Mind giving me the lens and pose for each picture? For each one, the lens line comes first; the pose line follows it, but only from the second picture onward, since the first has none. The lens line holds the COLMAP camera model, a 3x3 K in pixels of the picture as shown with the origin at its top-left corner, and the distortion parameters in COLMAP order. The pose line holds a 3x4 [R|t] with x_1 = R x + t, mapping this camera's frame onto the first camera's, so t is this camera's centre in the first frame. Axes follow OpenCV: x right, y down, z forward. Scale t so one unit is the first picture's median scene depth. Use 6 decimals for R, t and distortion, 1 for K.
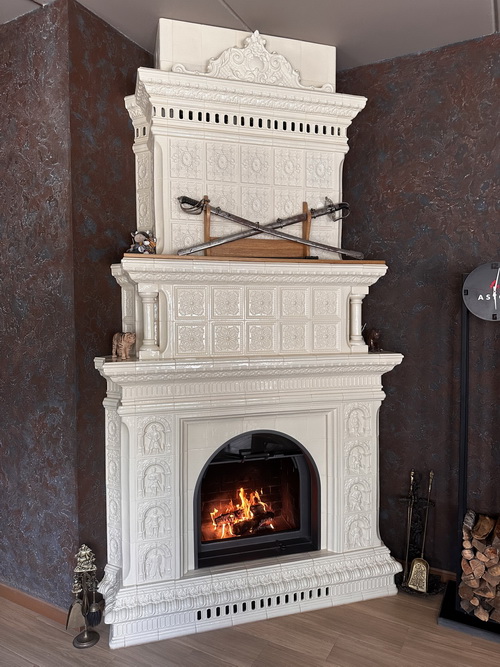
lens RADIAL K [[459.0, 0, 248.2], [0, 459.0, 333.0], [0, 0, 1]] dist [0.004101, -0.012930]
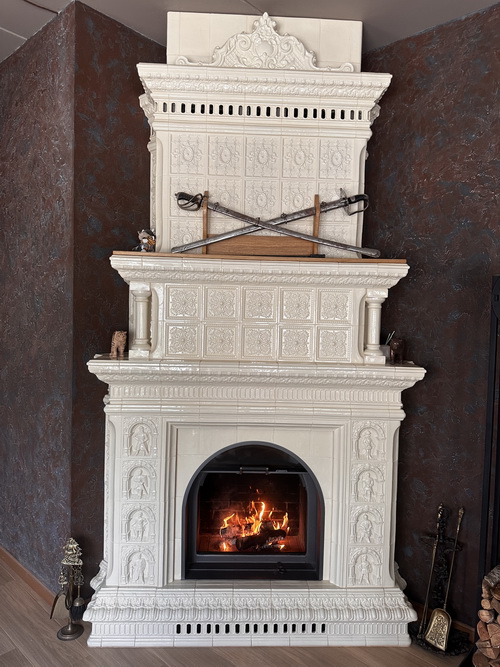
lens RADIAL K [[459.0, 0, 249.6], [0, 459.0, 332.8], [0, 0, 1]] dist [0.004101, -0.012930]
pose [[0.971792, 0.038647, -0.232652, 0.224783], [-0.040356, 0.999182, -0.002587, -0.005209], [0.232362, 0.011903, 0.972557, 0.091965]]
